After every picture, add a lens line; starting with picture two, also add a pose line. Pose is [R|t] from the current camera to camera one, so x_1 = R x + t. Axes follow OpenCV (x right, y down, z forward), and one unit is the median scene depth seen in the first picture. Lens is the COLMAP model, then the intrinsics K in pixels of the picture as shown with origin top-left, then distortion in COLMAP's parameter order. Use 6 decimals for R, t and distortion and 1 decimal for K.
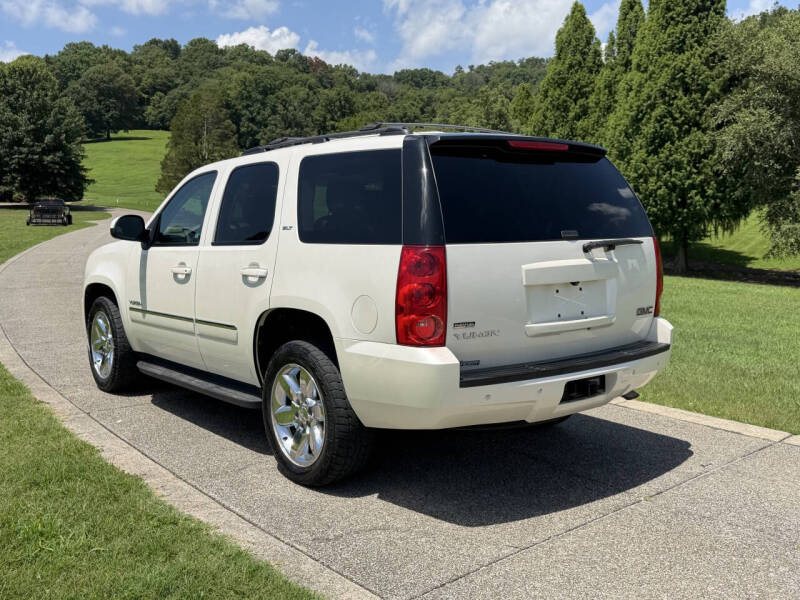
lens RADIAL K [[808.4, 0, 398.6], [0, 808.4, 300.4], [0, 0, 1]] dist [0.068475, 0.000000]
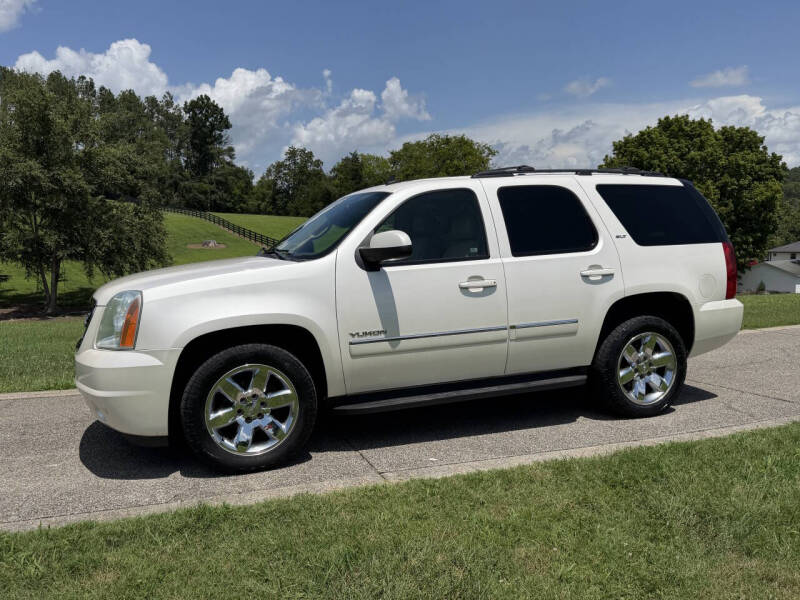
lens RADIAL K [[694.4, 0, 398.0], [0, 694.4, 311.9], [0, 0, 1]] dist [0.100145, -0.154068]
pose [[0.290789, -0.093886, 0.952170, -0.156150], [0.122425, 0.990645, 0.060292, -0.009241], [-0.948922, 0.099037, 0.299563, 0.115524]]
